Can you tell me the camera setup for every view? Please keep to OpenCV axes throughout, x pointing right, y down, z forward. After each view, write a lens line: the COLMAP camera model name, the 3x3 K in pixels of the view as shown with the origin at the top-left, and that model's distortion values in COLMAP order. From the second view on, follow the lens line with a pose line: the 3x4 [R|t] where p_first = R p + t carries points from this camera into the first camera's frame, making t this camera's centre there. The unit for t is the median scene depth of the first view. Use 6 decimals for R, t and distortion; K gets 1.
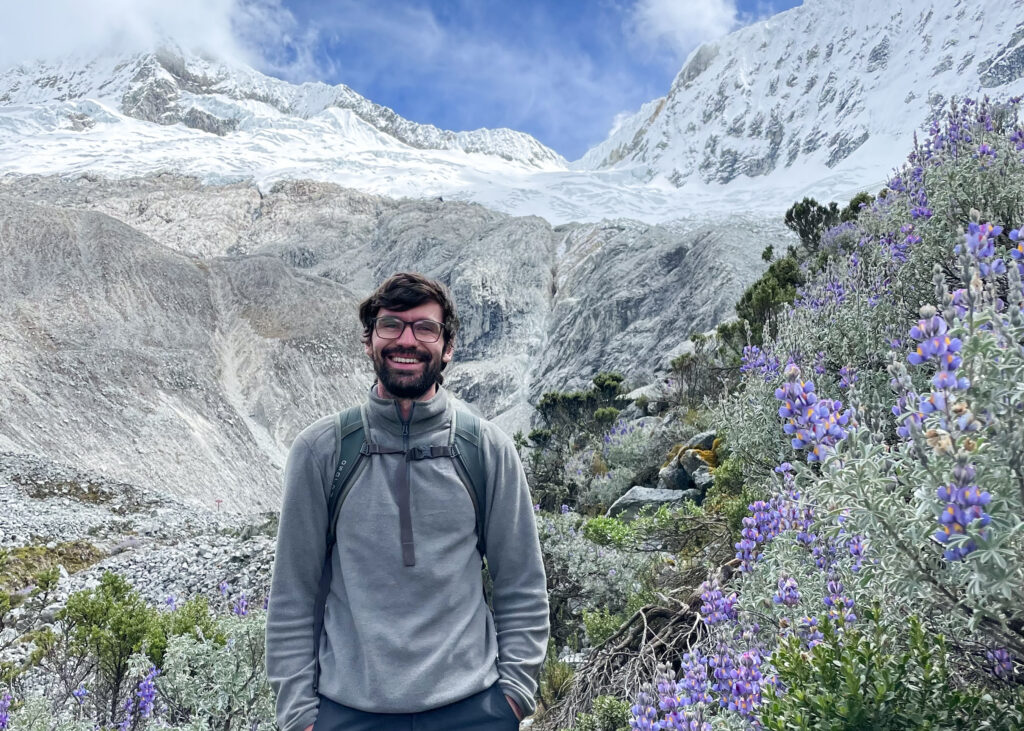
lens RADIAL K [[849.5, 0, 525.0], [0, 849.5, 458.0], [0, 0, 1]] dist [0.099123, -0.099509]
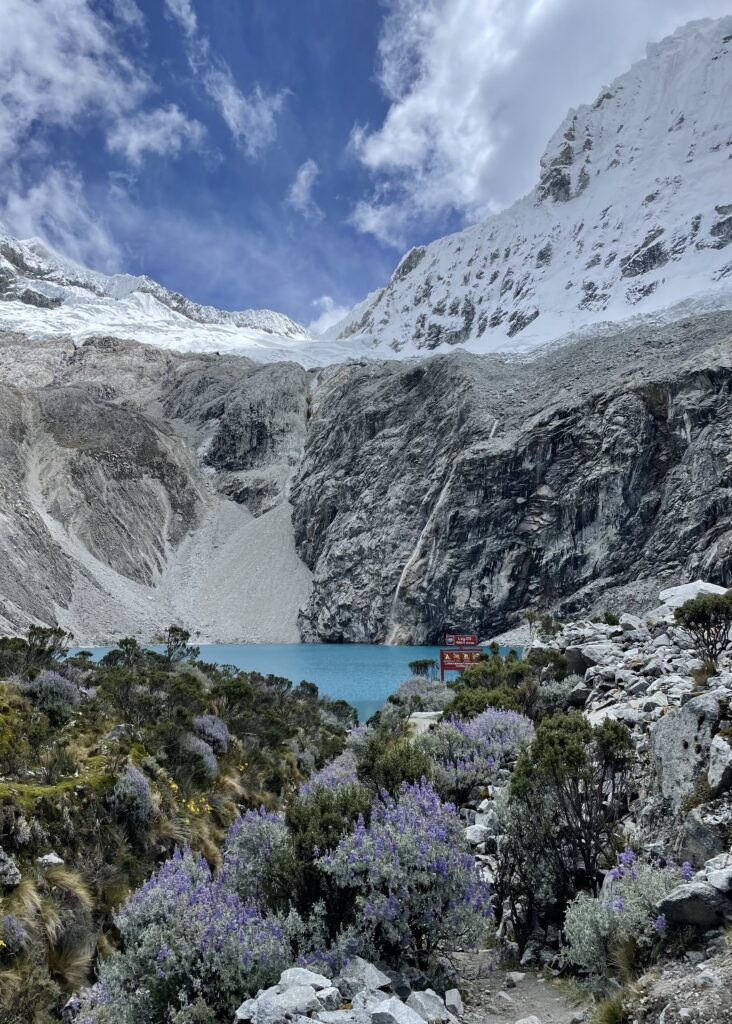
lens RADIAL K [[862.5, 0, 324.5], [0, 862.5, 539.3], [0, 0, 1]] dist [0.108184, -0.186196]
pose [[0.999411, -0.003391, 0.034138, 0.015410], [0.003326, 0.999993, 0.001955, -0.022556], [-0.034144, -0.001841, 0.999415, -0.285740]]
